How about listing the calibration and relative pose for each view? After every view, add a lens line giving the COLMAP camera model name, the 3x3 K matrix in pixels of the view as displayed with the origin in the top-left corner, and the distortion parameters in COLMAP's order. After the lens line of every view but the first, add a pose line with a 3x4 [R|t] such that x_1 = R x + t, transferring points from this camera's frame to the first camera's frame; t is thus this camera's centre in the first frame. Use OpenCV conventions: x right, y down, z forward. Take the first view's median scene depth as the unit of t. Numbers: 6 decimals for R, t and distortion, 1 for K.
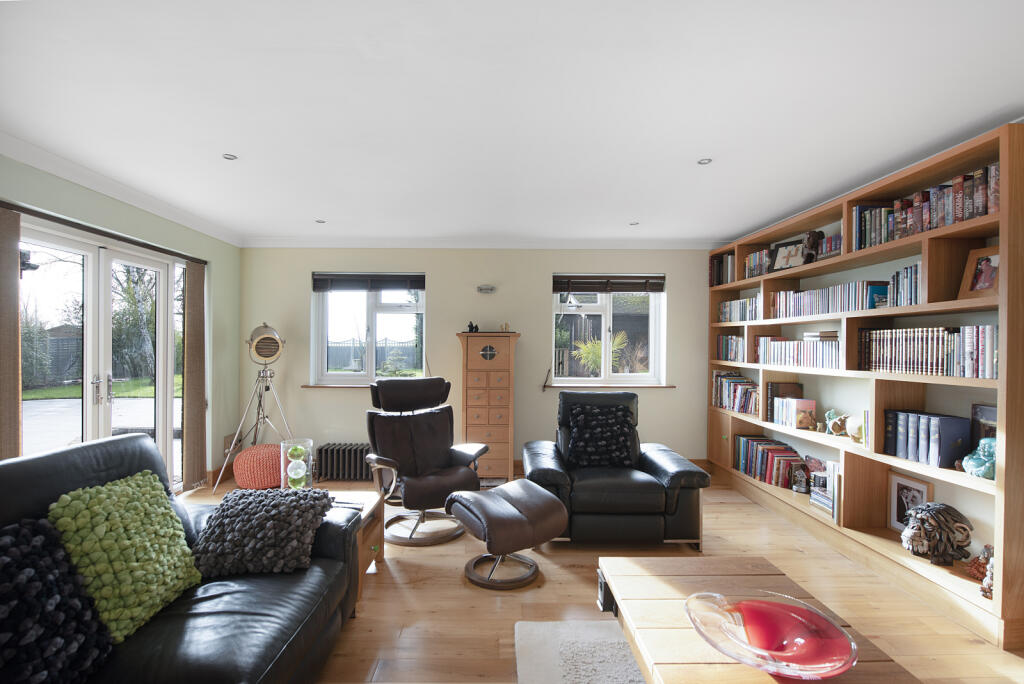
lens RADIAL K [[500.7, 0, 510.4], [0, 500.7, 355.3], [0, 0, 1]] dist [-0.001505, -0.009650]
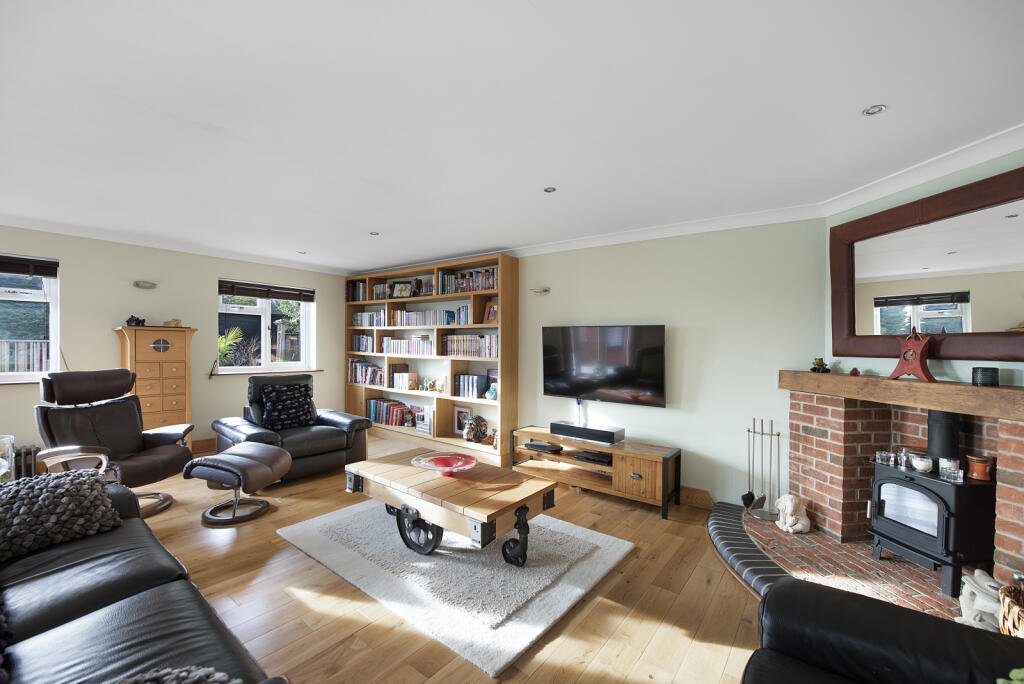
lens RADIAL K [[416.3, 0, 512.0], [0, 416.3, 342.0], [0, 0, 1]] dist [-0.000192, -0.000015]
pose [[0.626988, 0.013070, 0.778919, -0.342907], [-0.000067, 0.999860, -0.016724, 0.003326], [-0.779029, 0.010433, 0.626901, -0.203102]]
